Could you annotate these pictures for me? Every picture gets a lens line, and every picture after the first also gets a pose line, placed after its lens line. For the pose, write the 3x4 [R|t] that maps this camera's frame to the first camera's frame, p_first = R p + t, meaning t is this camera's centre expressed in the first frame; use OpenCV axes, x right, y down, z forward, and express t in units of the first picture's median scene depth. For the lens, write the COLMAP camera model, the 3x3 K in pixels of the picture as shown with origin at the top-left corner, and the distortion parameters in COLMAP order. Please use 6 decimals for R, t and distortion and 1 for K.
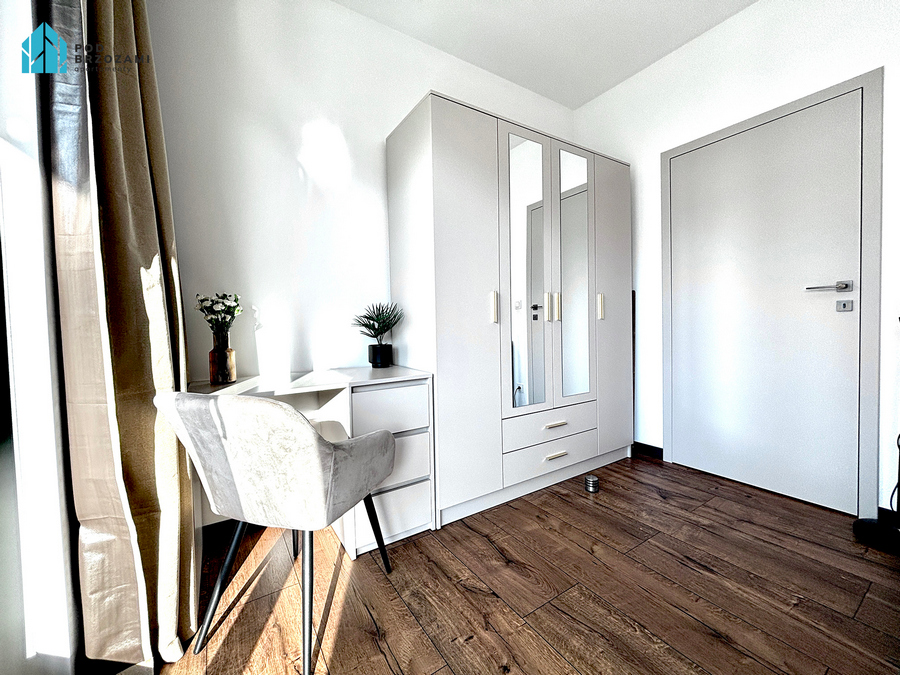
lens RADIAL K [[361.8, 0, 446.6], [0, 361.8, 335.9], [0, 0, 1]] dist [-0.000217, 0.000027]
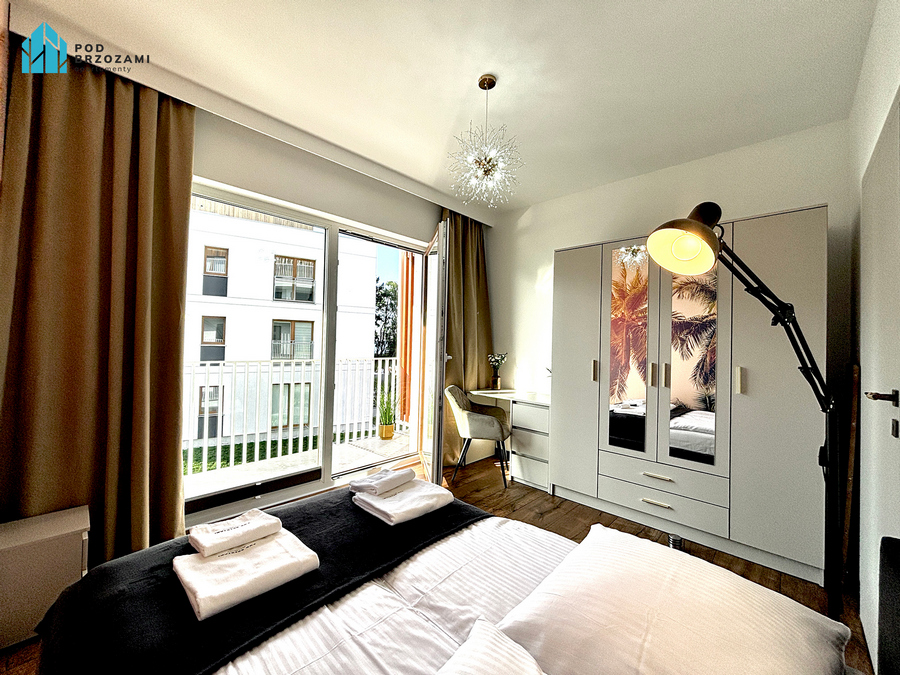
lens RADIAL K [[361.8, 0, 446.6], [0, 361.8, 335.9], [0, 0, 1]] dist [-0.000217, 0.000027]
pose [[0.237356, 0.014861, -0.971309, 1.503285], [-0.063626, 0.997974, -0.000279, -0.192241], [0.969337, 0.061867, 0.237821, 0.048280]]
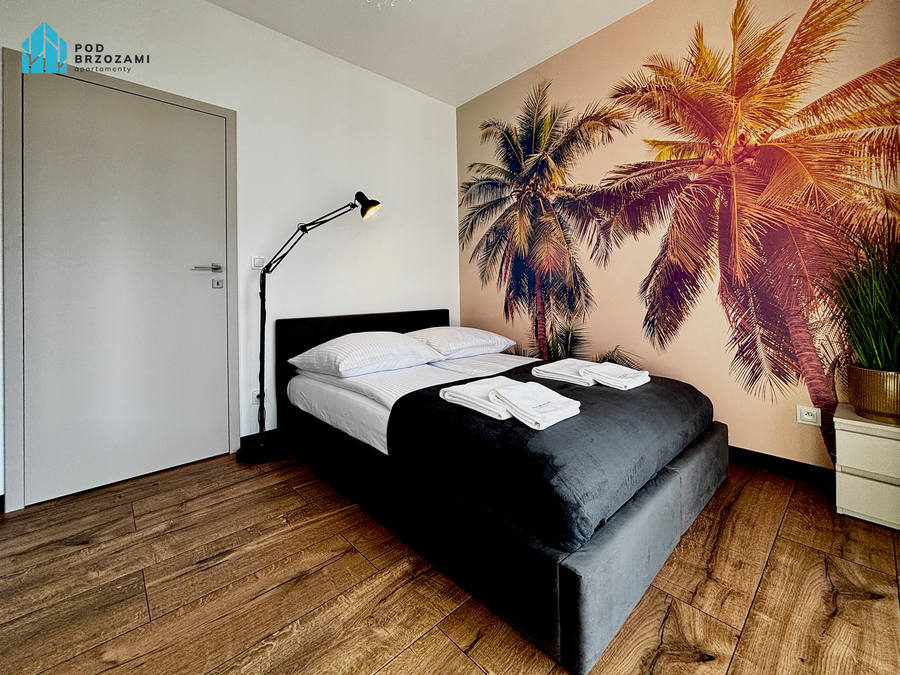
lens RADIAL K [[375.9, 0, 447.6], [0, 375.9, 289.5], [0, 0, 1]] dist [-0.000667, 0.000059]
pose [[-0.154237, 0.030195, 0.987572, -0.277794], [0.061561, 0.997885, -0.020895, 0.010363], [-0.986114, 0.057573, -0.155769, 0.420285]]
